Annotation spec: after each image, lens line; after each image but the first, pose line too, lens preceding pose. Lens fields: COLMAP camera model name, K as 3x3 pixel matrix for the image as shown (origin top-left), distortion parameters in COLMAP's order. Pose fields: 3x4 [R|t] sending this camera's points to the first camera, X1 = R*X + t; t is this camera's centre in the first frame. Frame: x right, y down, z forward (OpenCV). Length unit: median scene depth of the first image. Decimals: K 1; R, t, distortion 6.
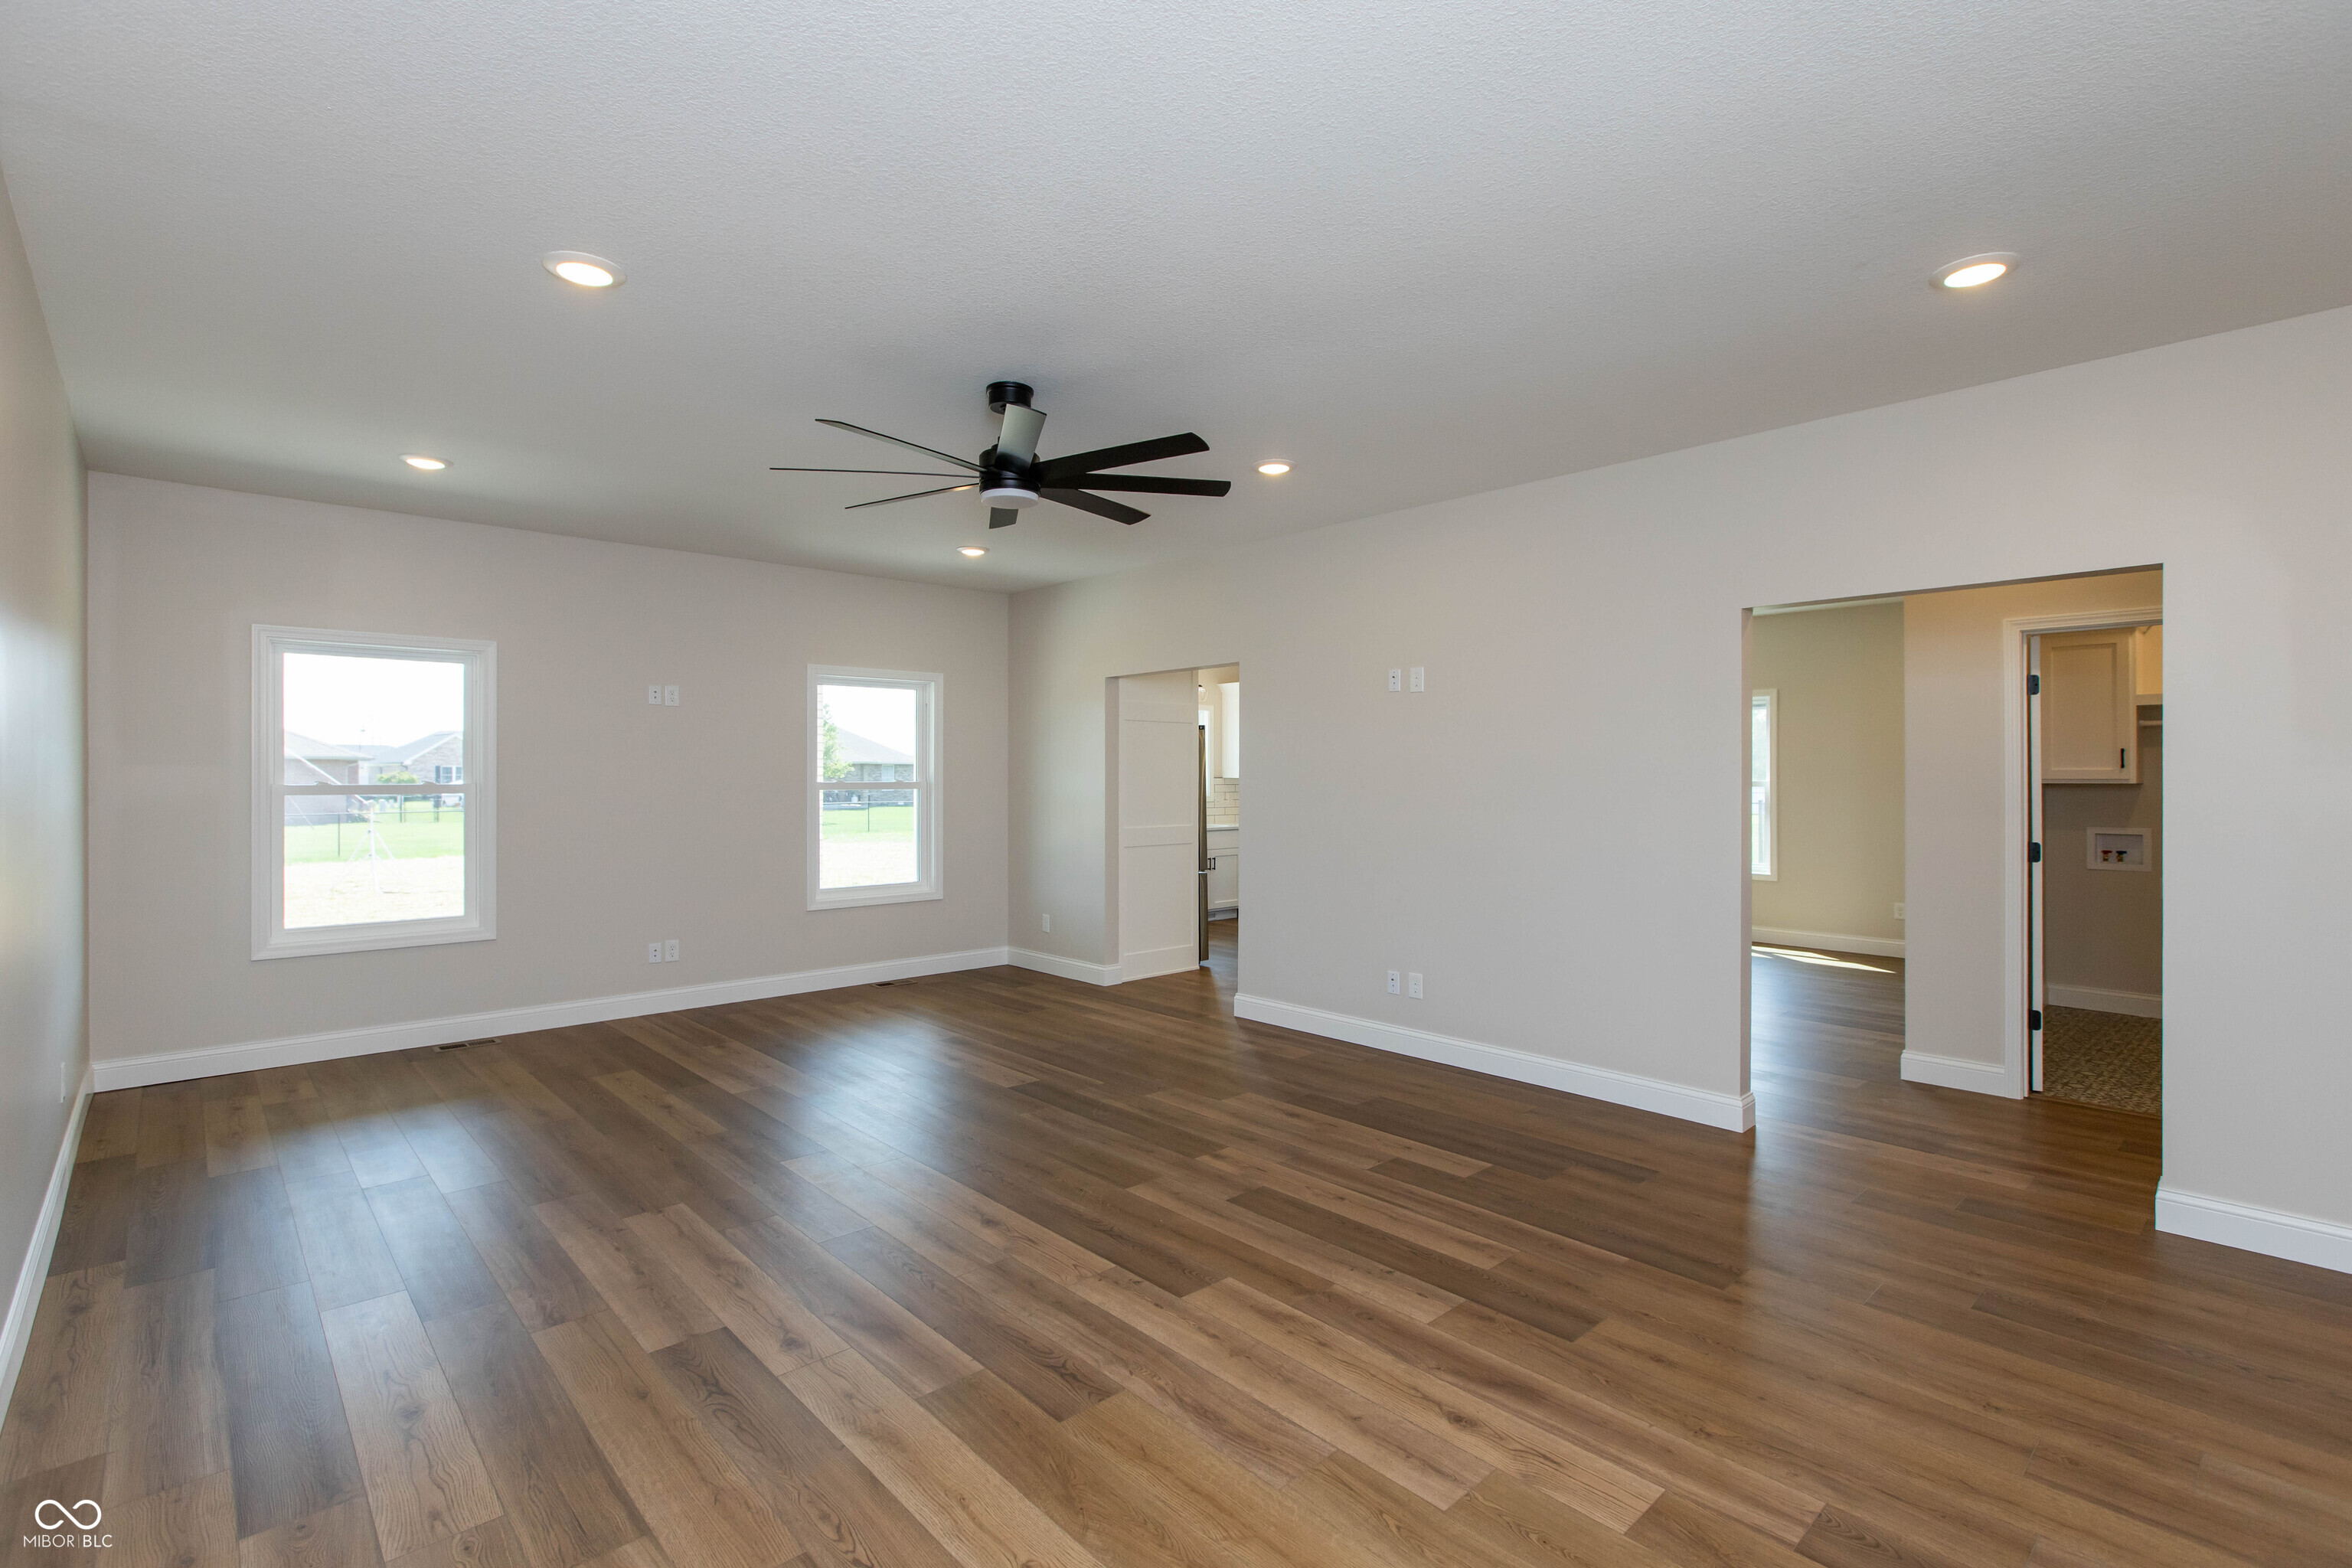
lens RADIAL K [[1076.7, 0, 1177.7], [0, 1076.7, 789.7], [0, 0, 1]] dist [-0.000269, 0.000411]
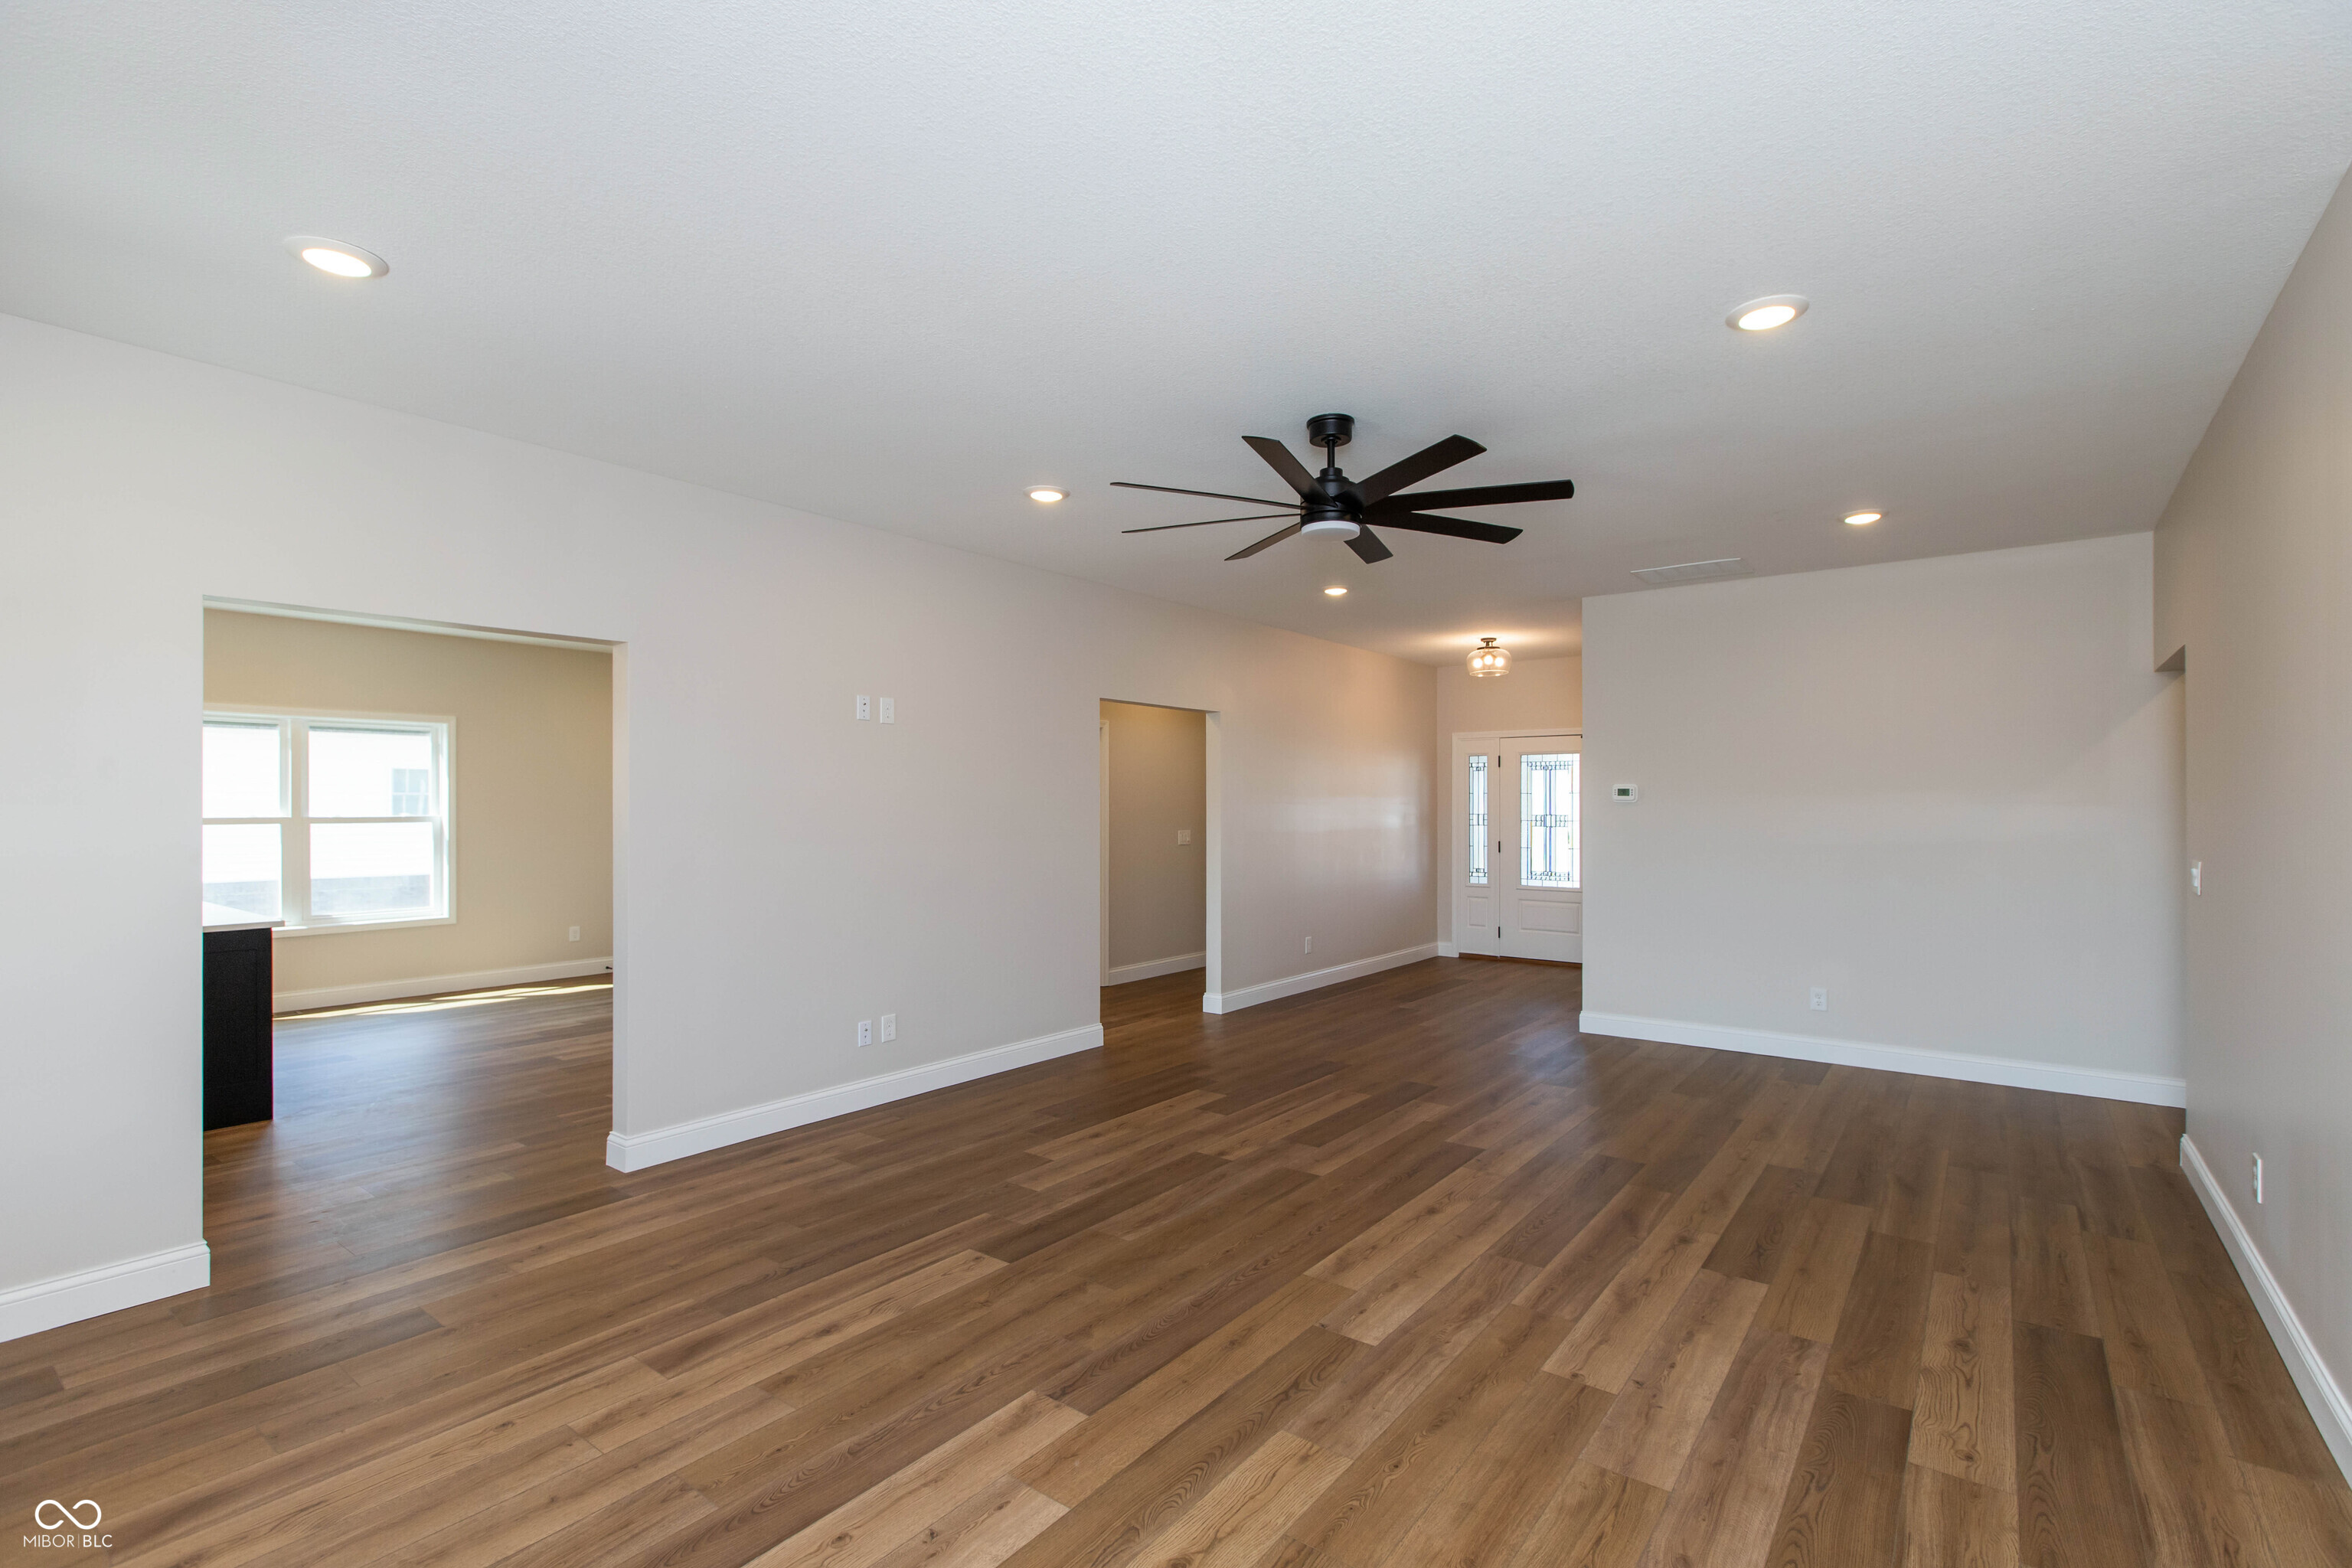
lens RADIAL K [[1076.7, 0, 1177.7], [0, 1076.7, 789.7], [0, 0, 1]] dist [-0.000269, 0.000411]
pose [[-0.169669, 0.012647, 0.985420, -1.127873], [0.015552, 0.999828, -0.010155, -0.023262], [-0.985378, 0.013602, -0.169836, 1.323259]]
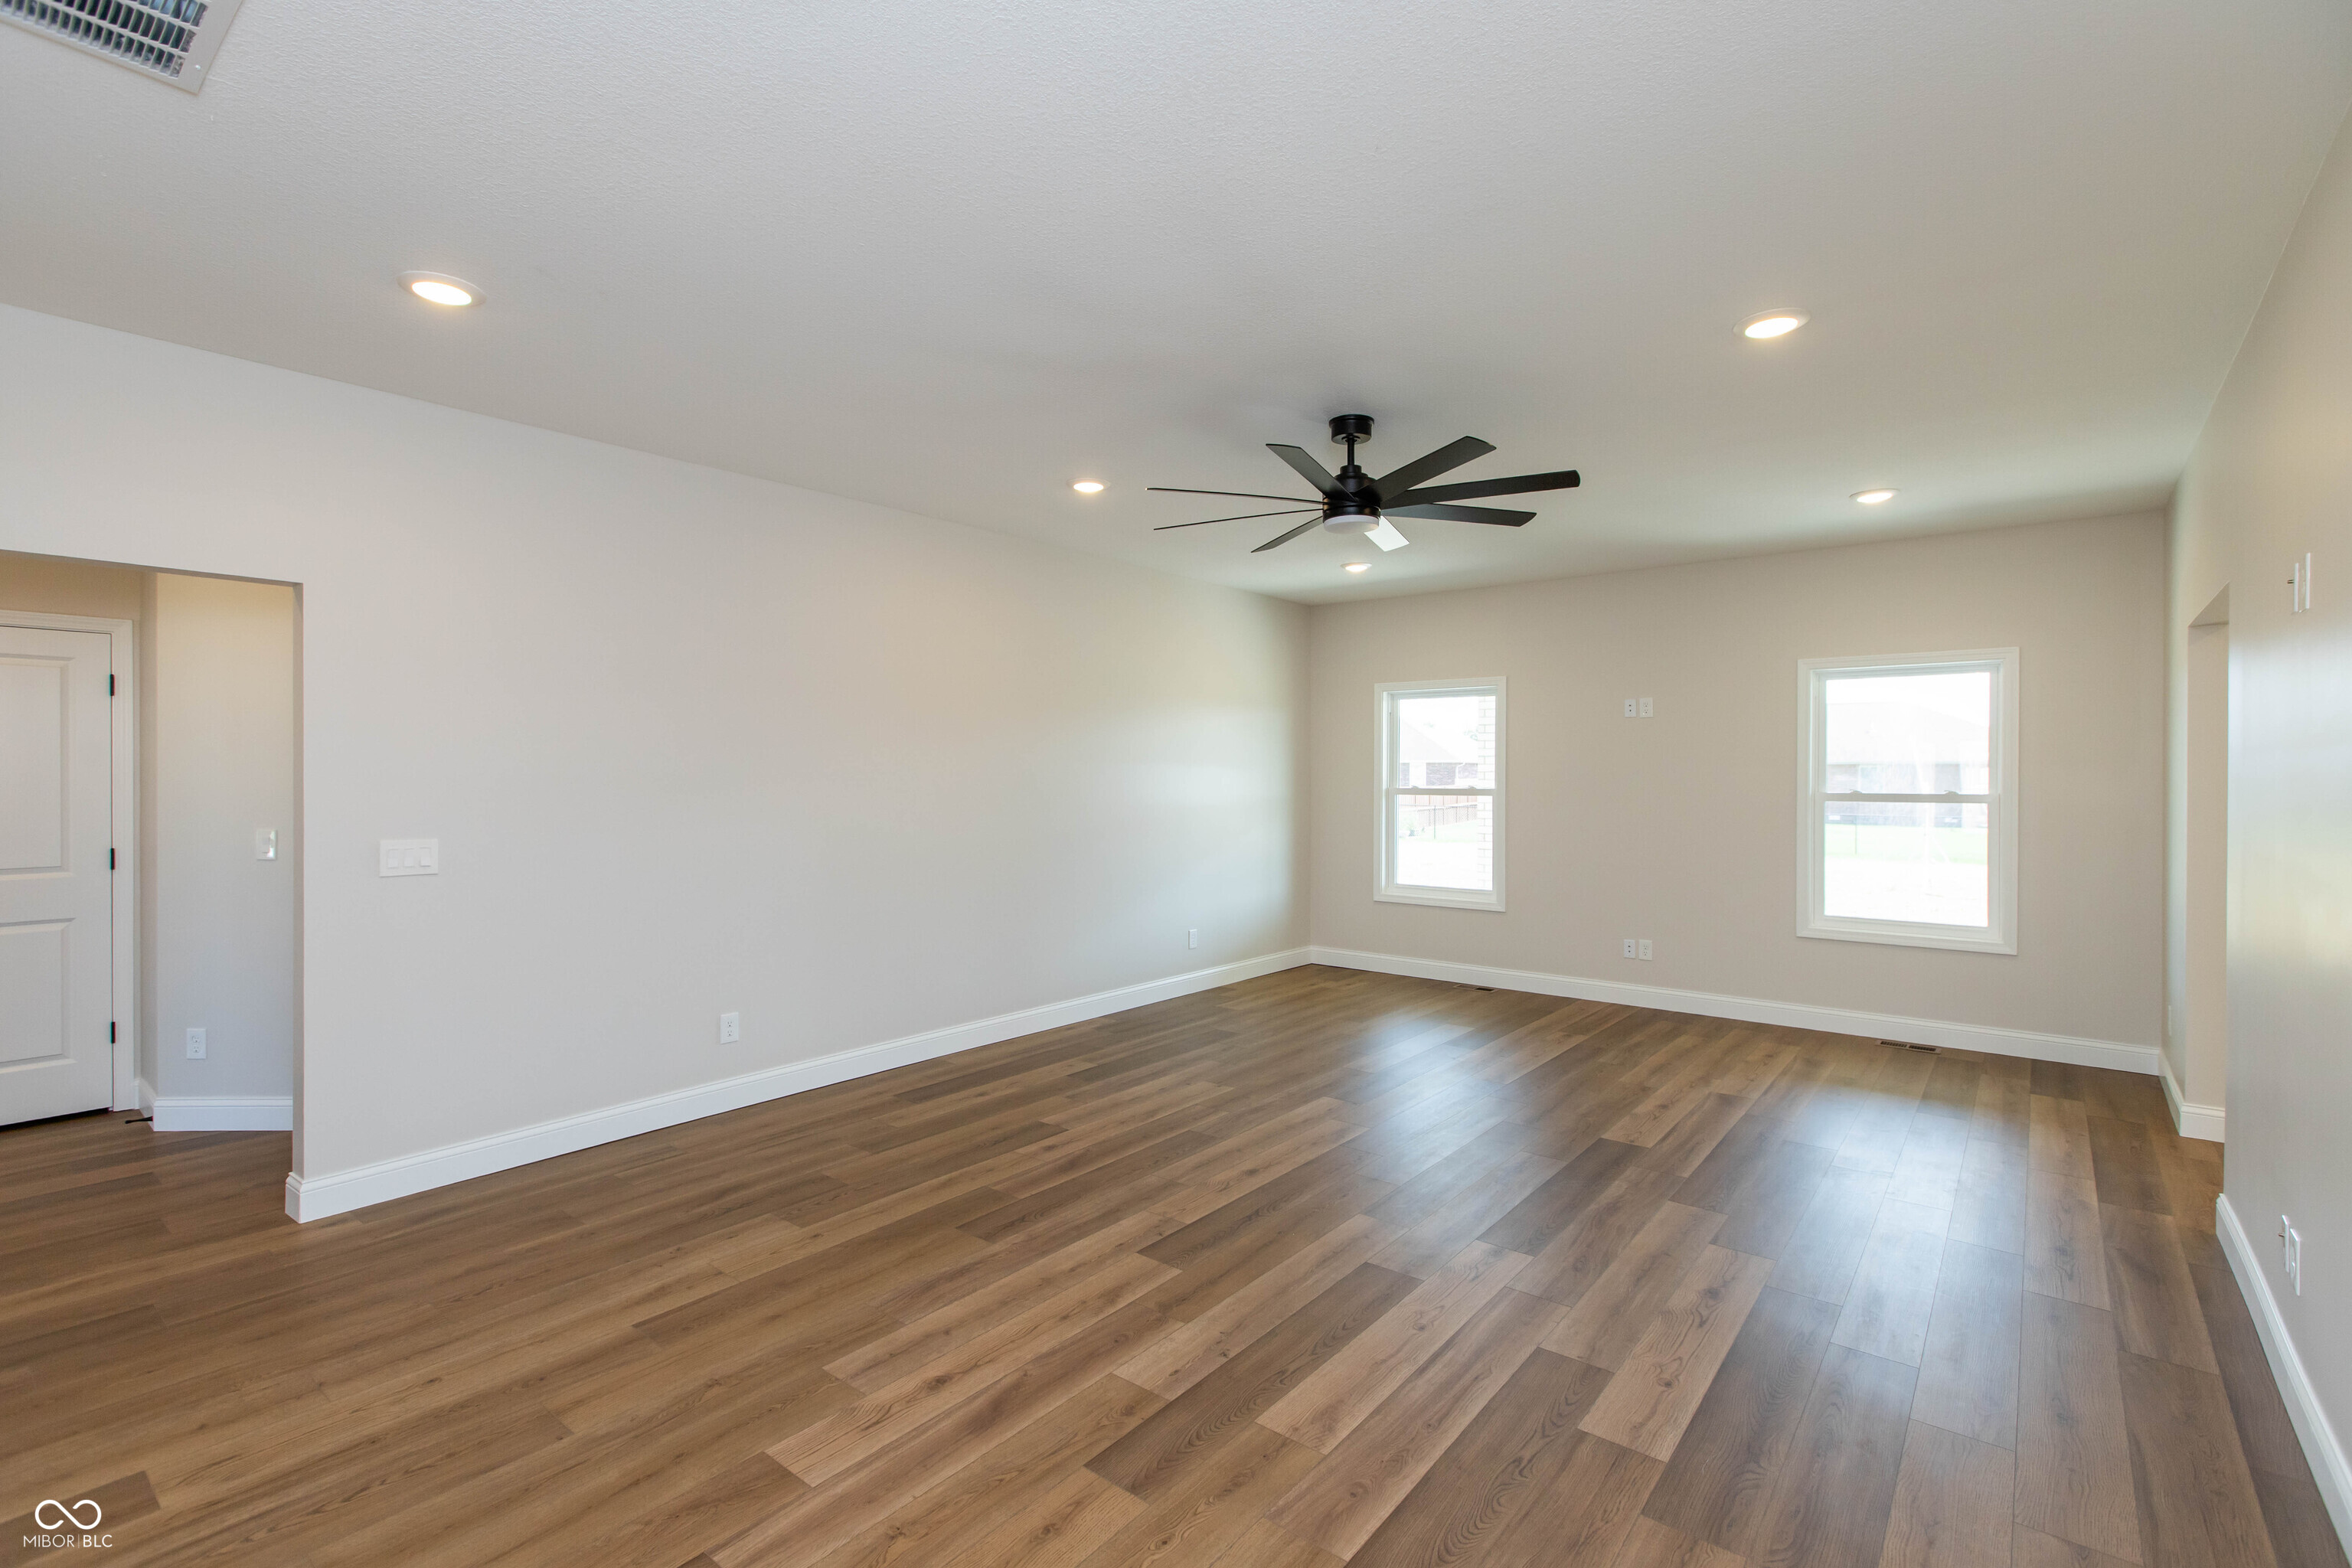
lens RADIAL K [[1076.7, 0, 1177.7], [0, 1076.7, 789.7], [0, 0, 1]] dist [-0.000269, 0.000411]
pose [[0.146809, 0.014367, -0.989060, 0.873432], [-0.018358, 0.999762, 0.011798, -0.018789], [0.988994, 0.016425, 0.147038, 0.684377]]
